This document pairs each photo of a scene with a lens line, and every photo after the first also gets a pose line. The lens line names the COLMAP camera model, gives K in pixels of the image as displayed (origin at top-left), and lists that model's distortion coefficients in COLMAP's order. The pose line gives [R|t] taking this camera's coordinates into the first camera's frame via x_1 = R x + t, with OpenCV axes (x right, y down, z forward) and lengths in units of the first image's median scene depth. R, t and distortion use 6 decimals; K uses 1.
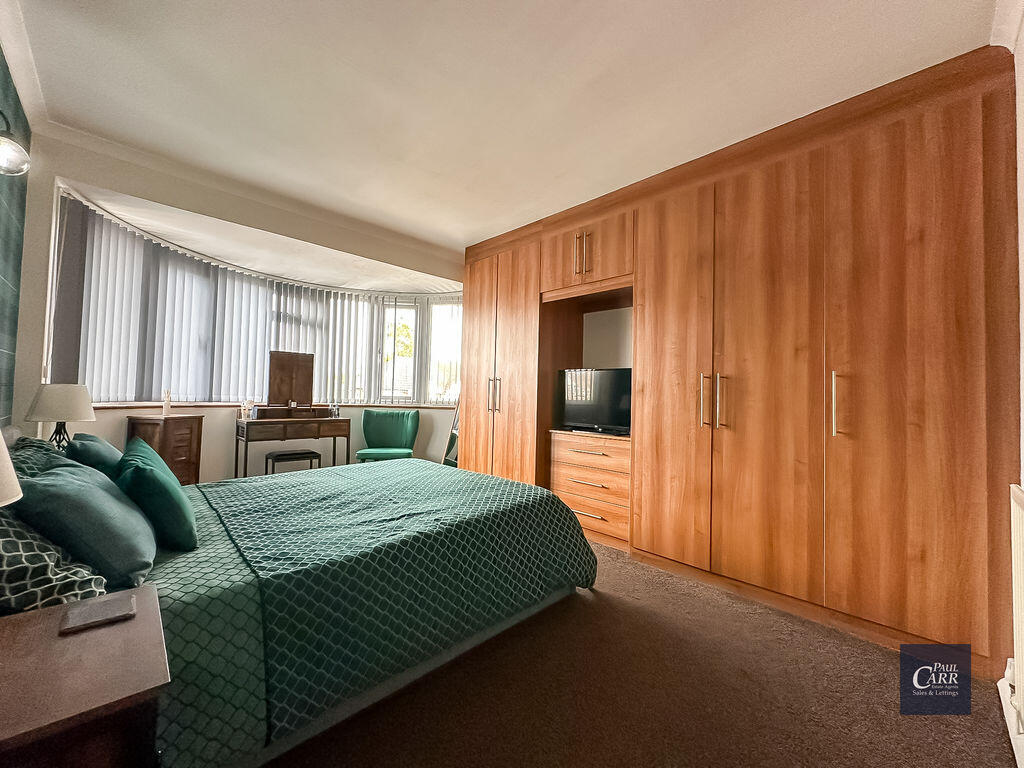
lens RADIAL K [[407.6, 0, 513.3], [0, 407.6, 383.3], [0, 0, 1]] dist [-0.004225, 0.001198]
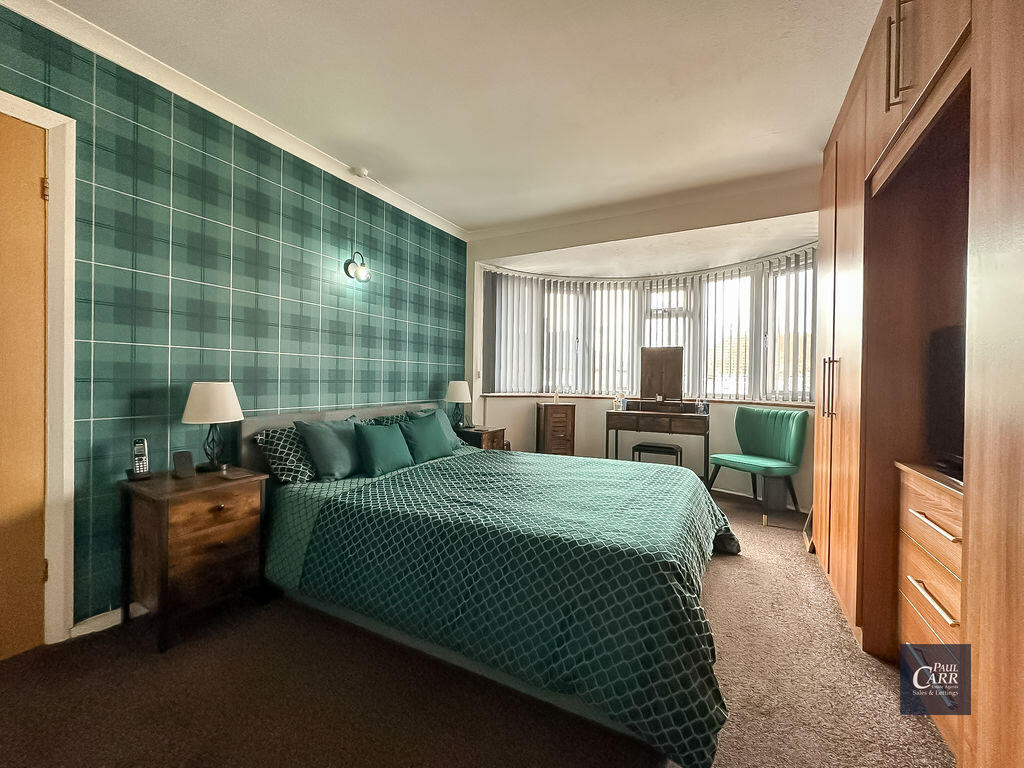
lens RADIAL K [[407.6, 0, 508.6], [0, 407.6, 381.4], [0, 0, 1]] dist [-0.004225, 0.001198]
pose [[0.290132, -0.017307, -0.956830, 0.330645], [0.019462, 0.999736, -0.012181, 0.015727], [0.956789, -0.015088, 0.290393, 0.356851]]
